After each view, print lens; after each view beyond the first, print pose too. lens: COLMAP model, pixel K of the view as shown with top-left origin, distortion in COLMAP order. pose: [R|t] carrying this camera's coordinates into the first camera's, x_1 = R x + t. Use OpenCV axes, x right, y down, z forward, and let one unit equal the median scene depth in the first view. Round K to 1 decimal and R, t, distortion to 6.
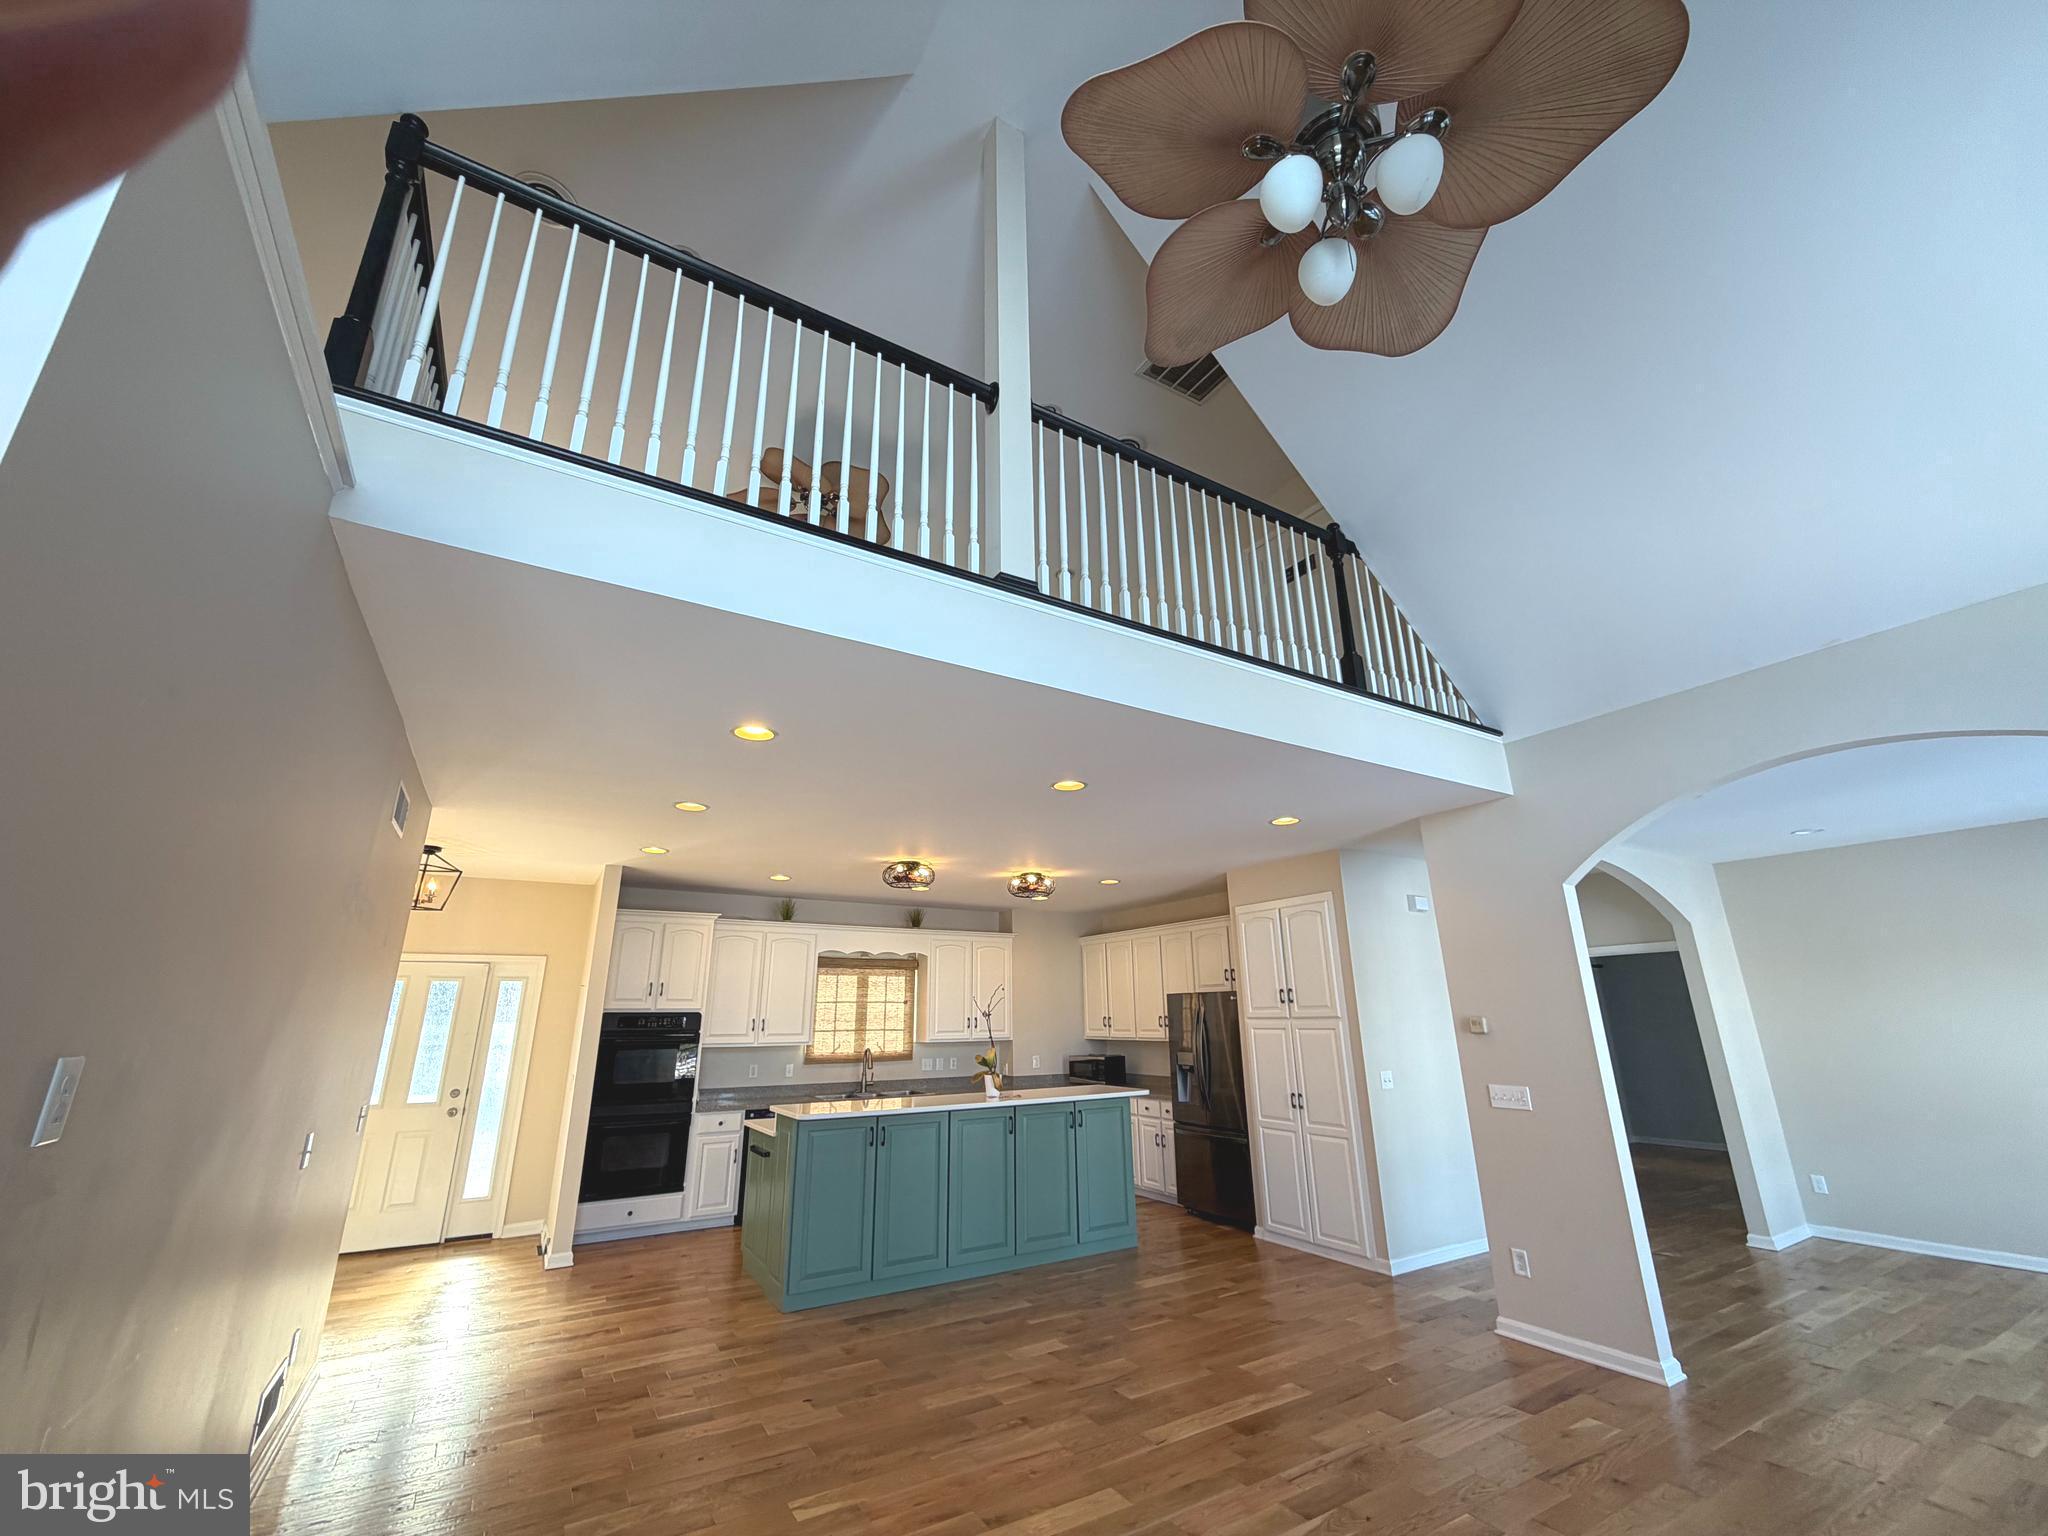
lens RADIAL K [[814.9, 0, 1017.1], [0, 814.9, 766.2], [0, 0, 1]] dist [-0.001250, 0.000108]
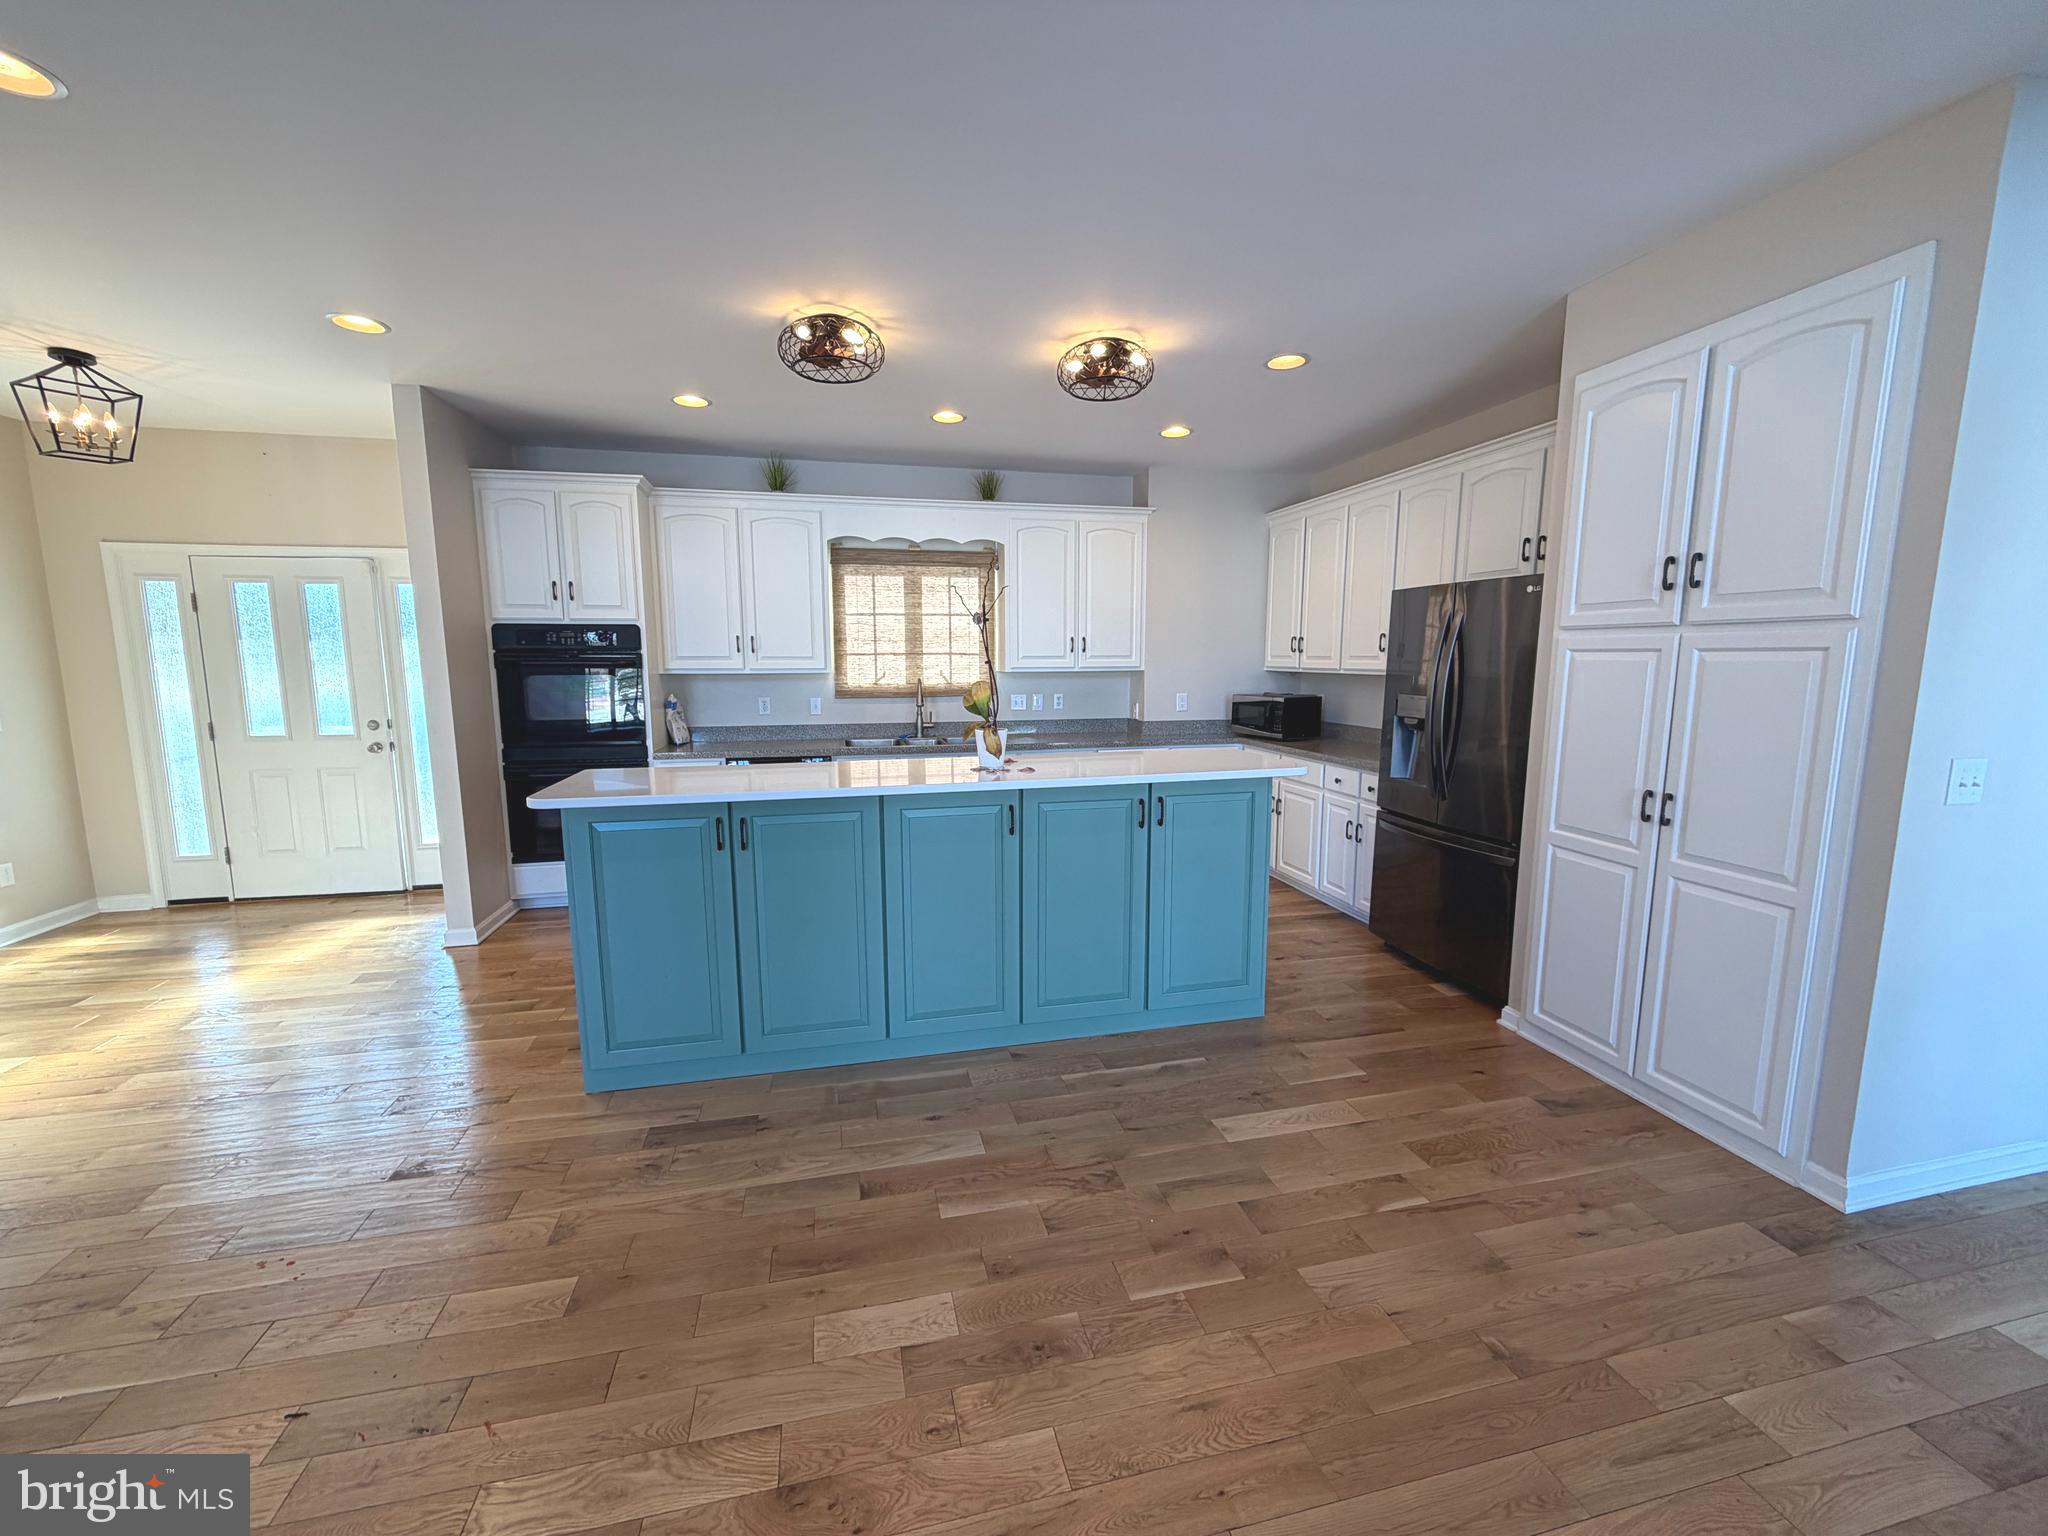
lens RADIAL K [[814.9, 0, 1017.1], [0, 814.9, 767.2], [0, 0, 1]] dist [-0.001250, 0.000108]
pose [[0.951900, 0.048725, -0.302511, 0.159341], [0.085161, 0.906307, 0.413950, 0.195057], [0.294338, -0.419801, 0.858564, 0.575517]]
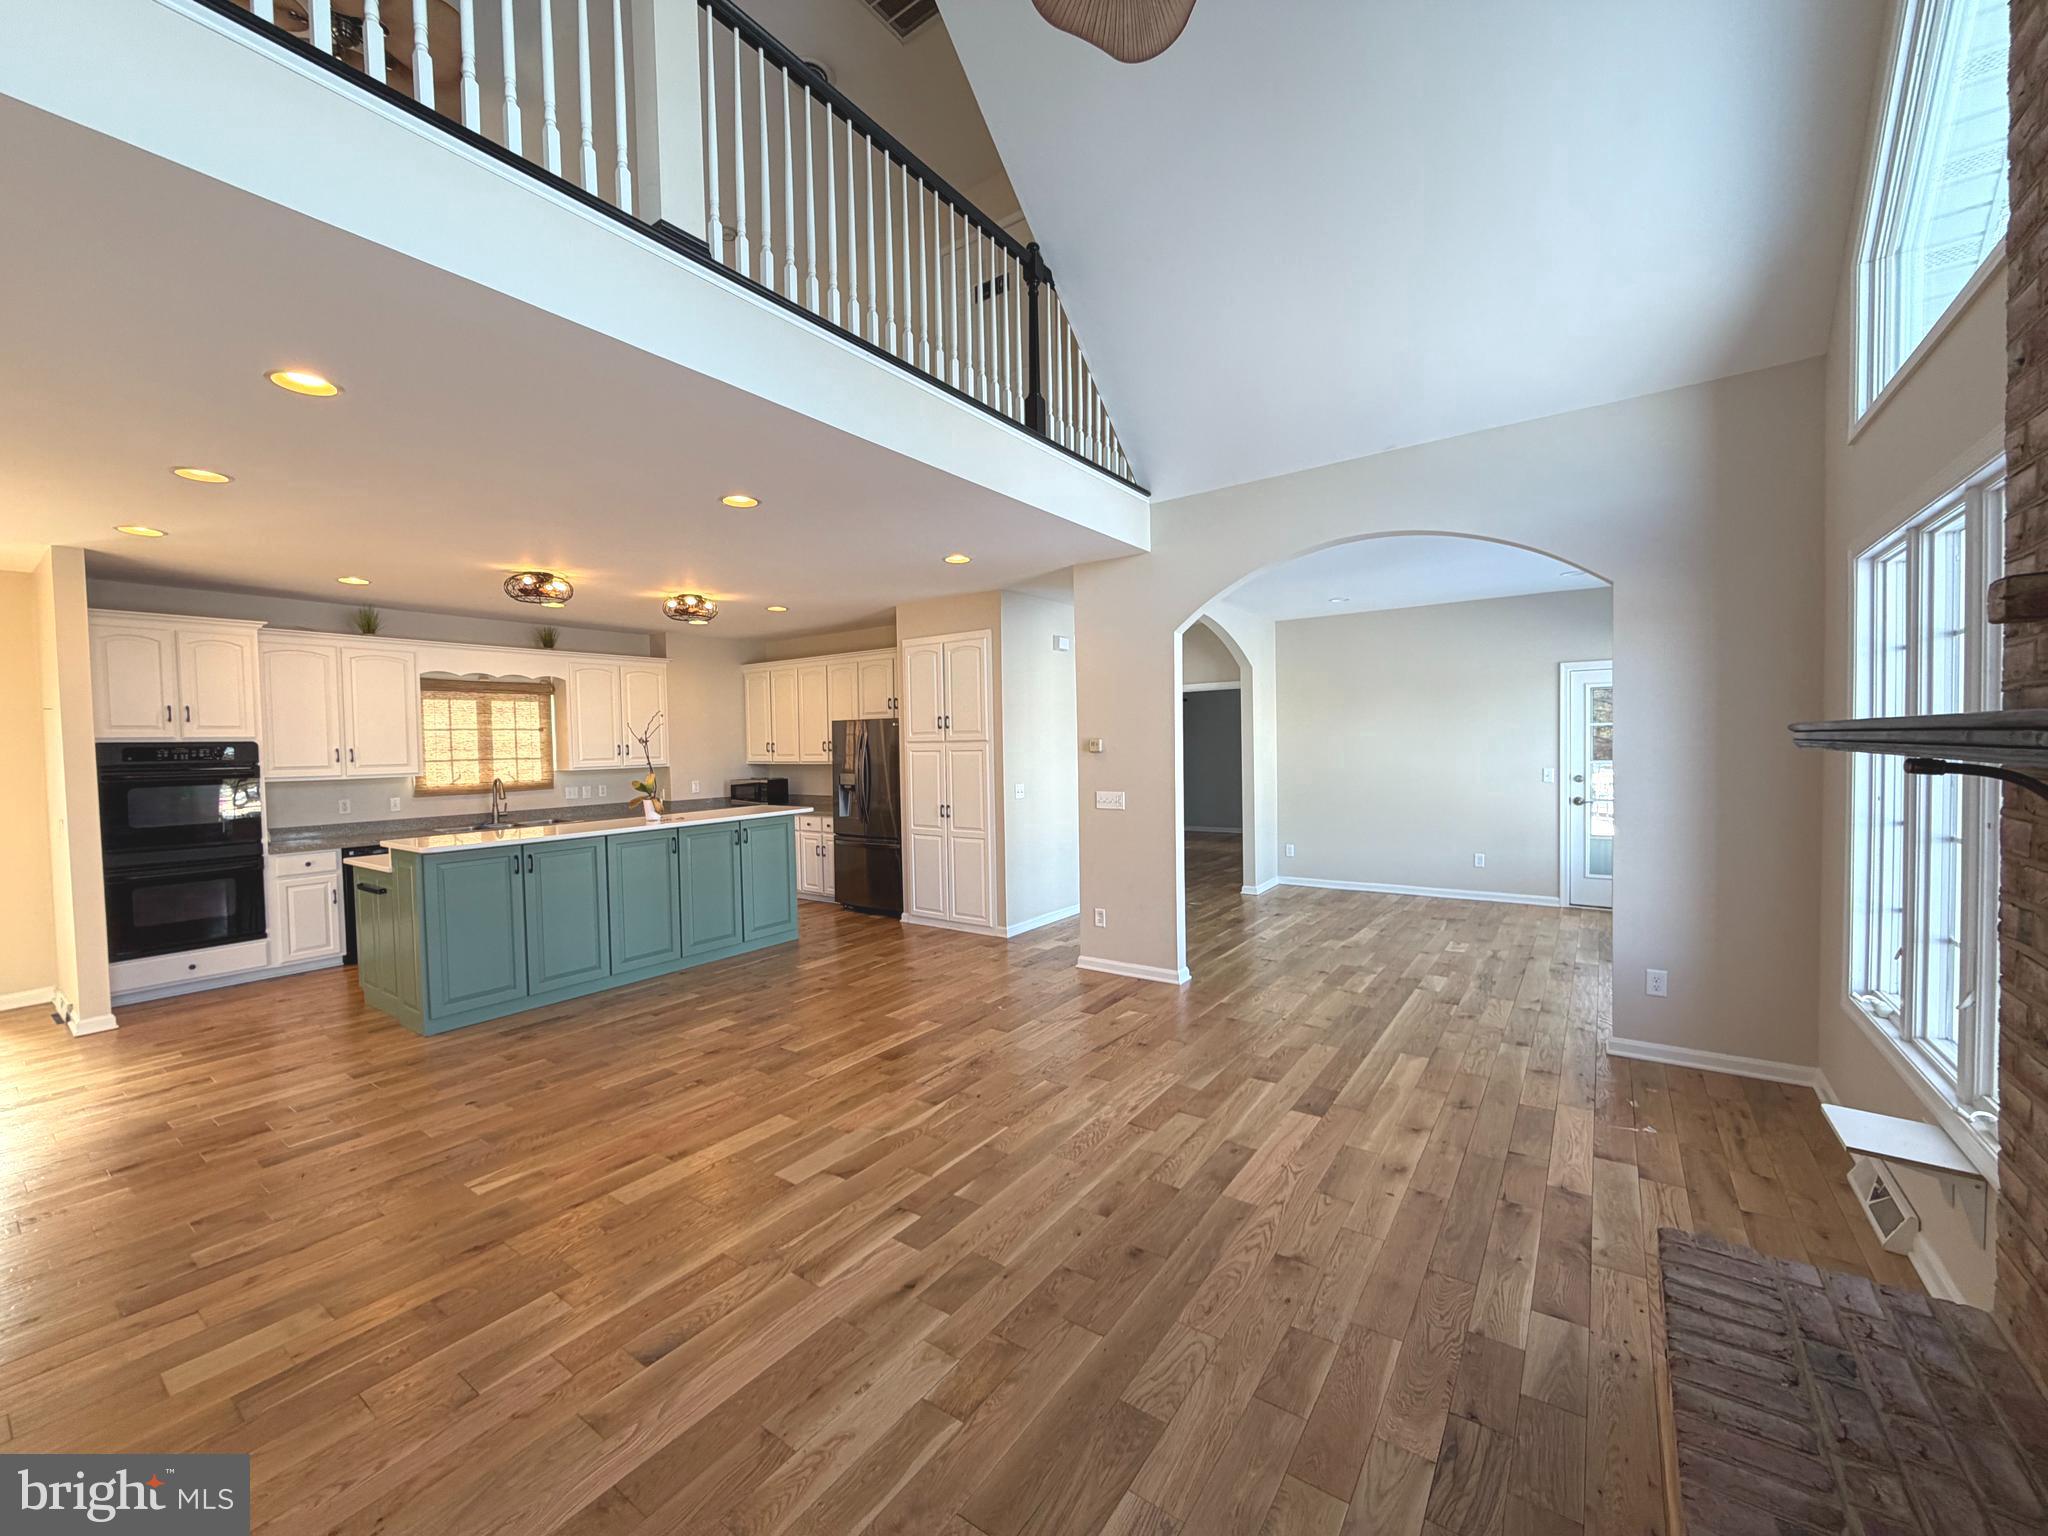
lens RADIAL K [[814.9, 0, 1019.1], [0, 814.9, 768.4], [0, 0, 1]] dist [-0.001250, 0.000108]
pose [[0.917263, -0.021526, 0.397700, -0.015143], [-0.108487, 0.947277, 0.301490, -0.001473], [-0.383222, -0.319691, 0.866567, -0.010153]]
